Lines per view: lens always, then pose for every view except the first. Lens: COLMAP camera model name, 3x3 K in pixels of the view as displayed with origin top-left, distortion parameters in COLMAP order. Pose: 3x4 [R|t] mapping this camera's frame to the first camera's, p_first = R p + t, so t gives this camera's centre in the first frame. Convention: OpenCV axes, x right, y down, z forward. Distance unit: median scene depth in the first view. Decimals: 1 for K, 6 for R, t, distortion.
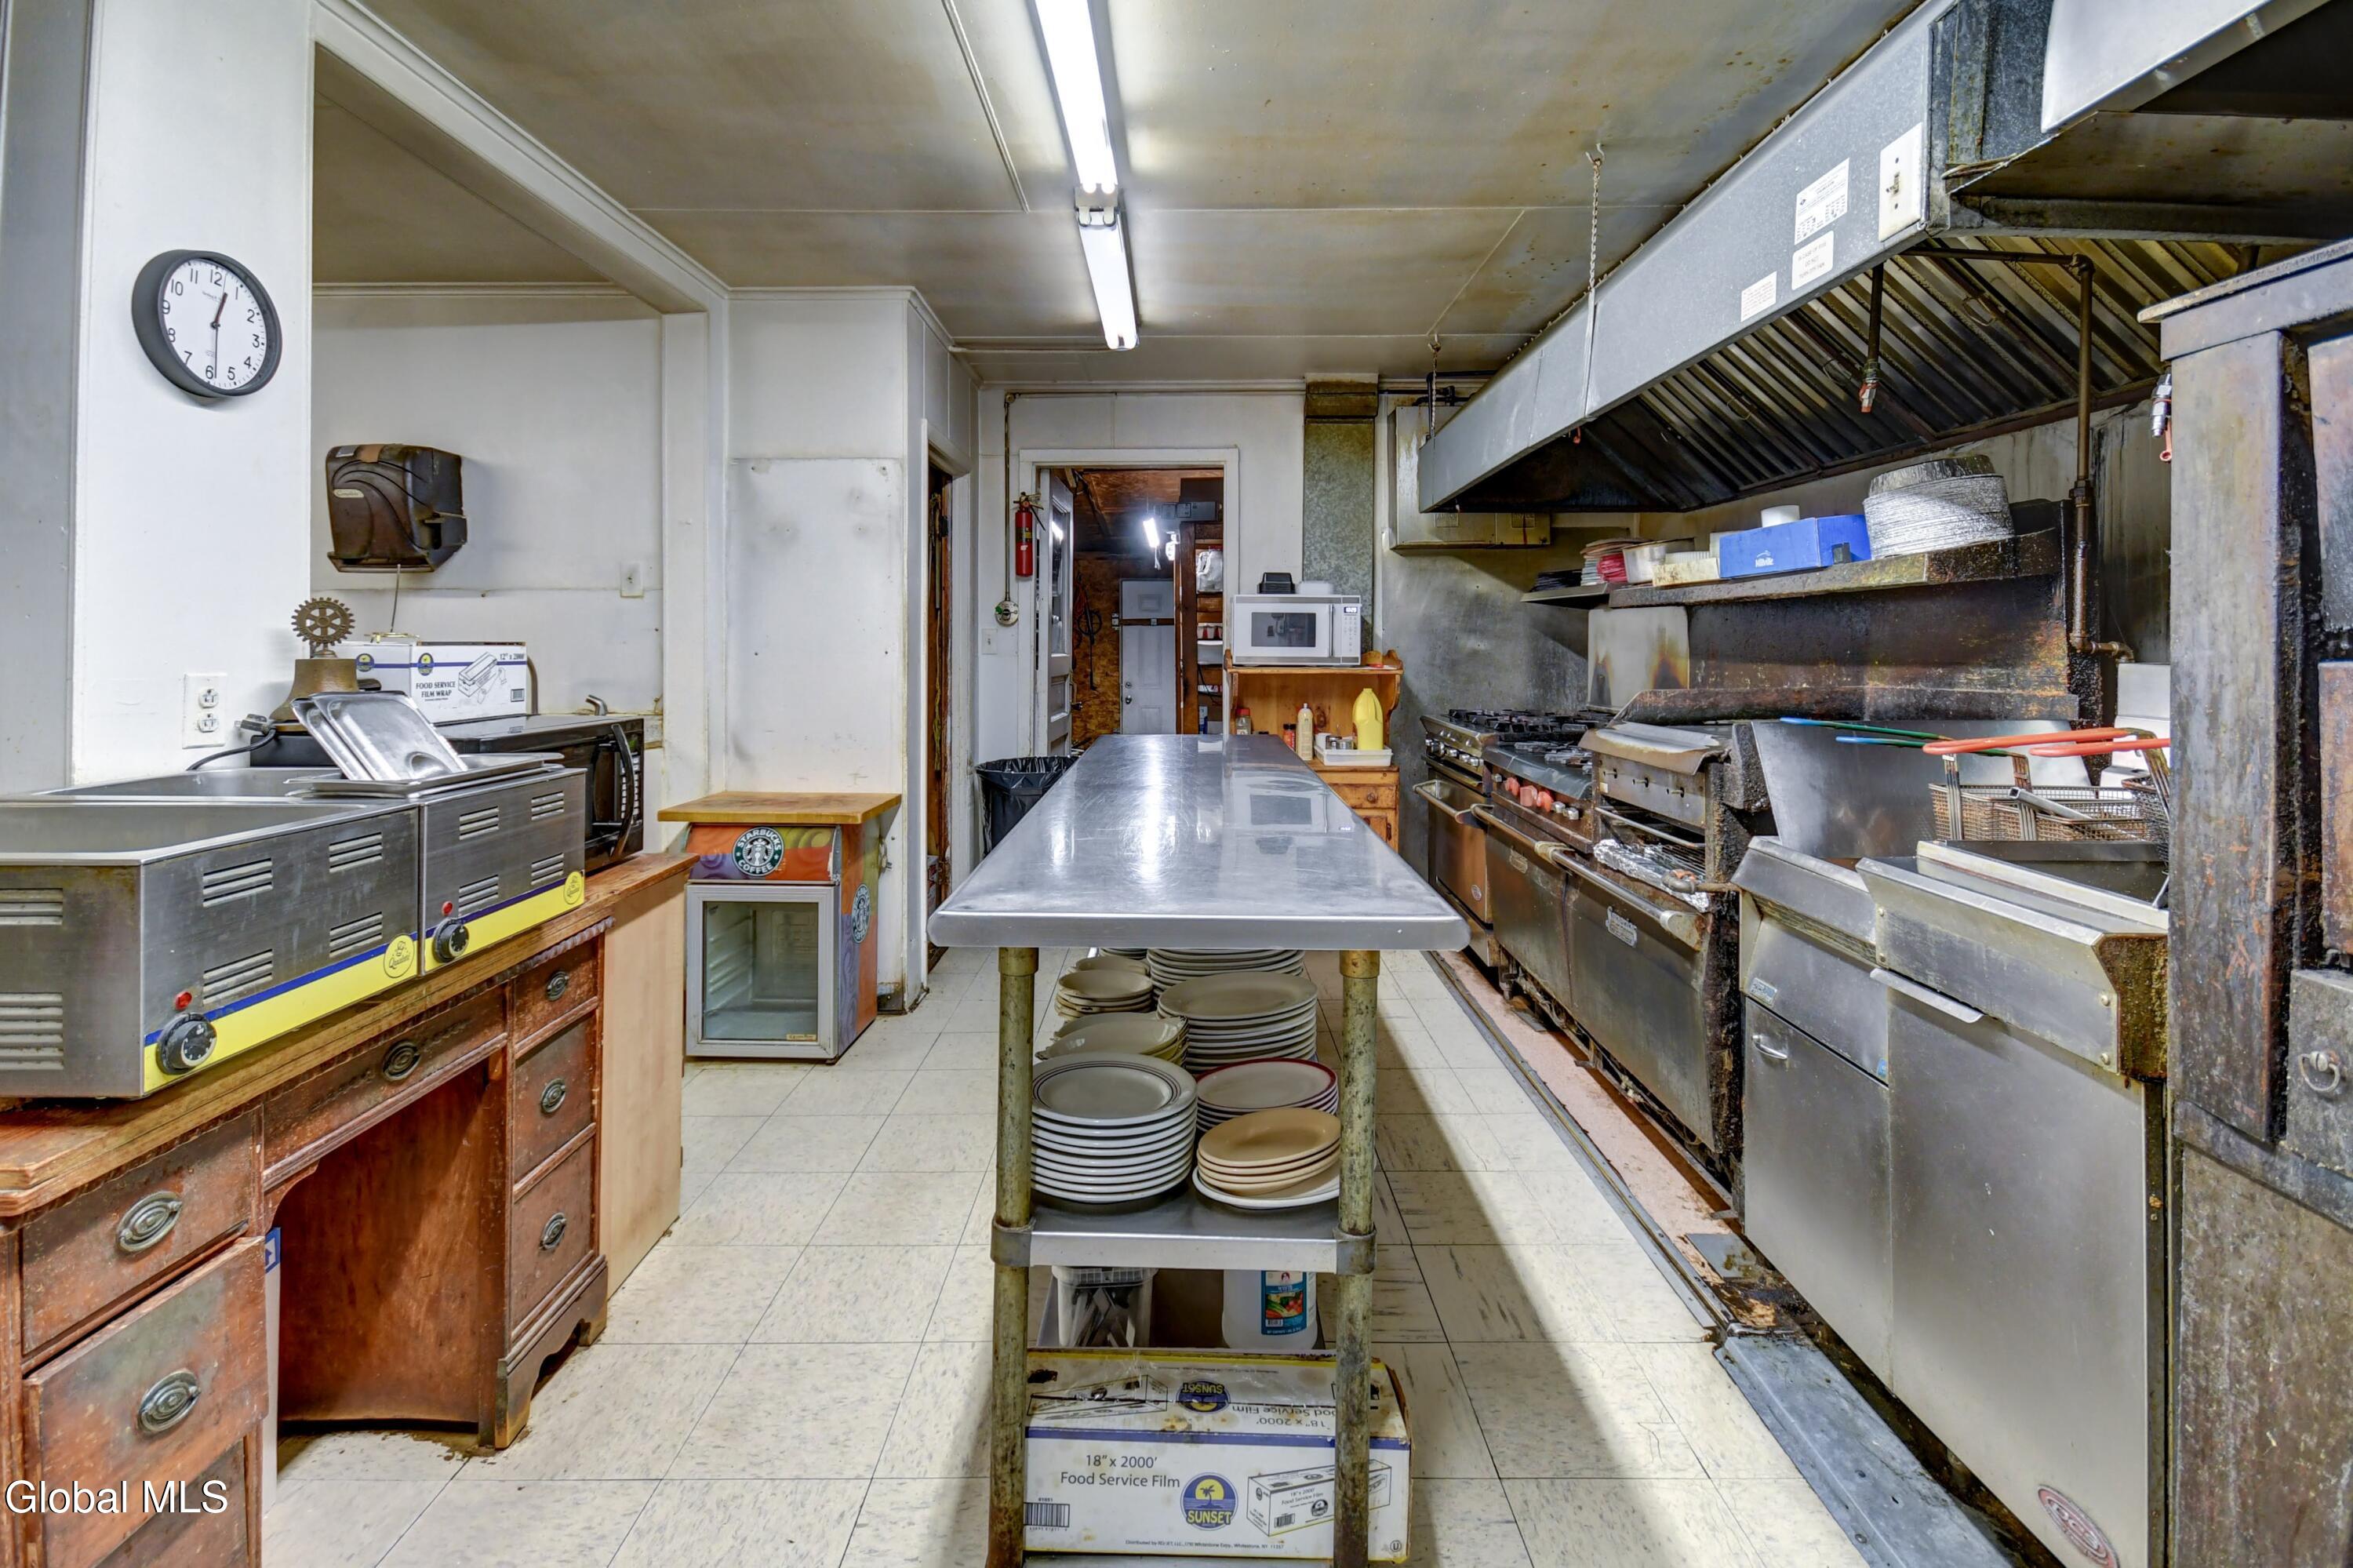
lens RADIAL K [[1172.9, 0, 1180.0], [0, 1172.9, 618.8], [0, 0, 1]] dist [0.000392, -0.000322]
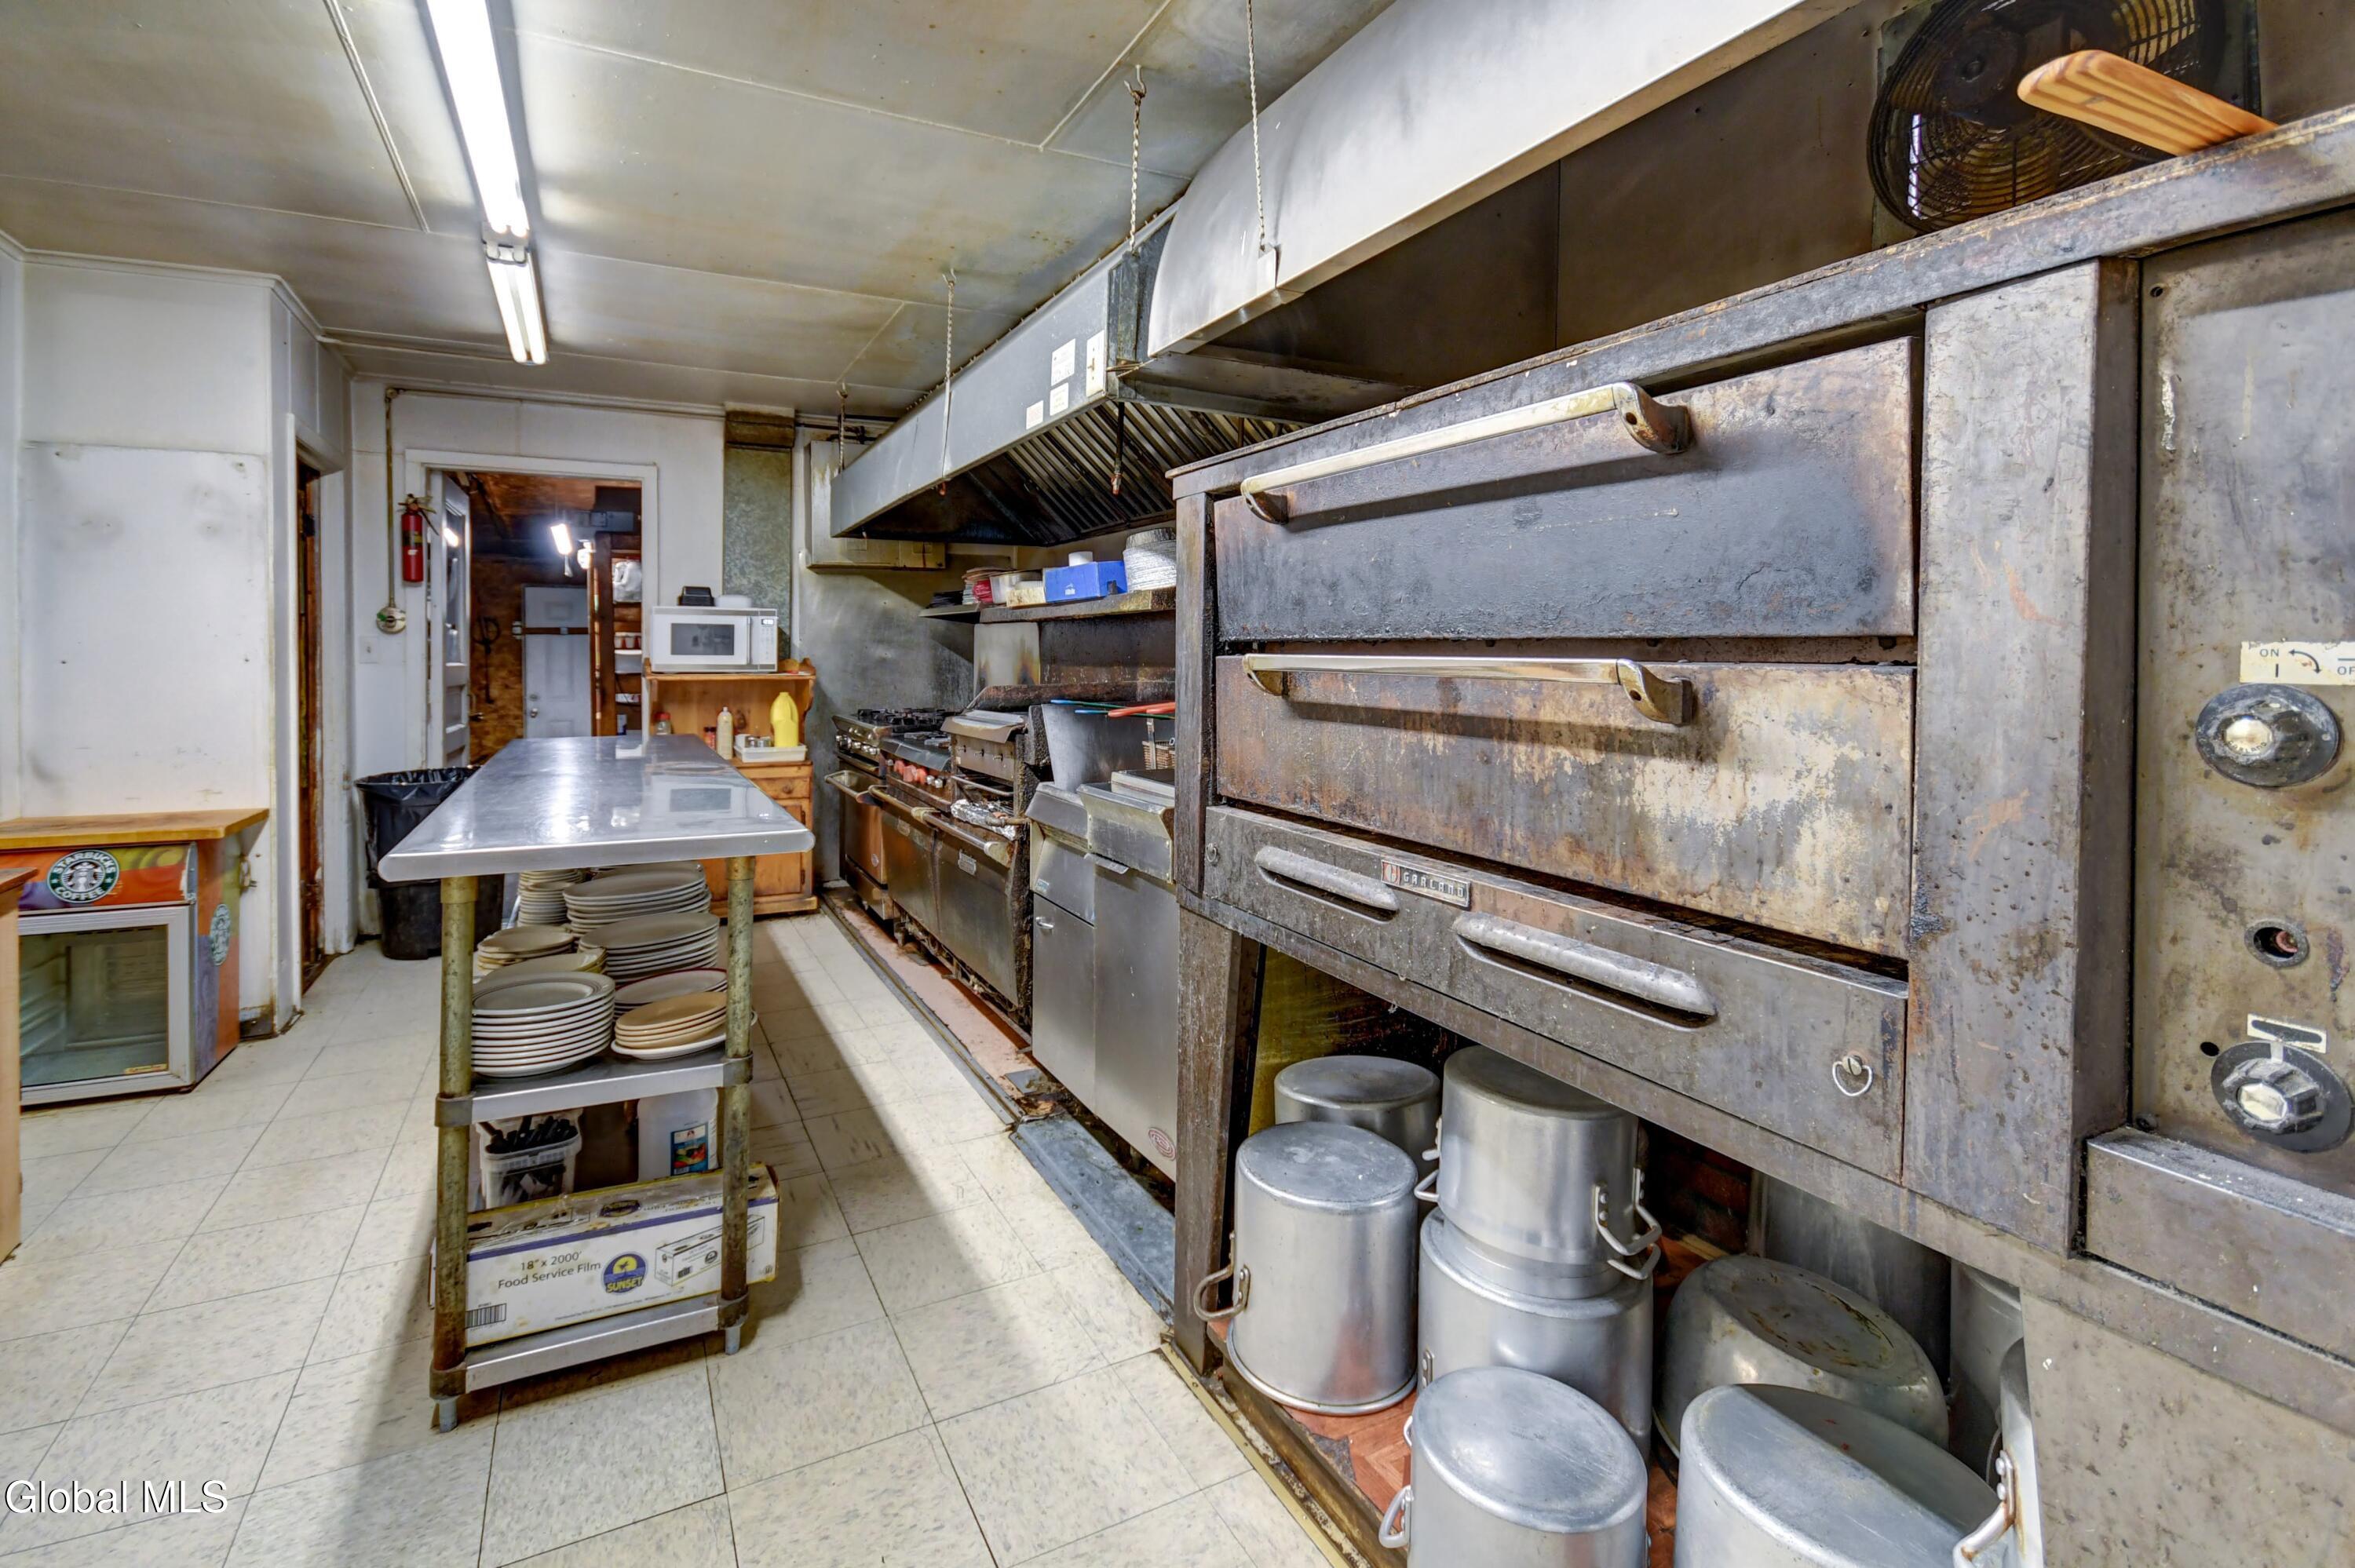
lens RADIAL K [[1159.0, 0, 1171.4], [0, 1159.0, 671.5], [0, 0, 1]] dist [0.012038, -0.001077]
pose [[0.895555, -0.005576, 0.444915, -0.002546], [-0.010049, 0.999413, 0.032753, -0.000676], [-0.444837, -0.033803, 0.894973, -0.237279]]
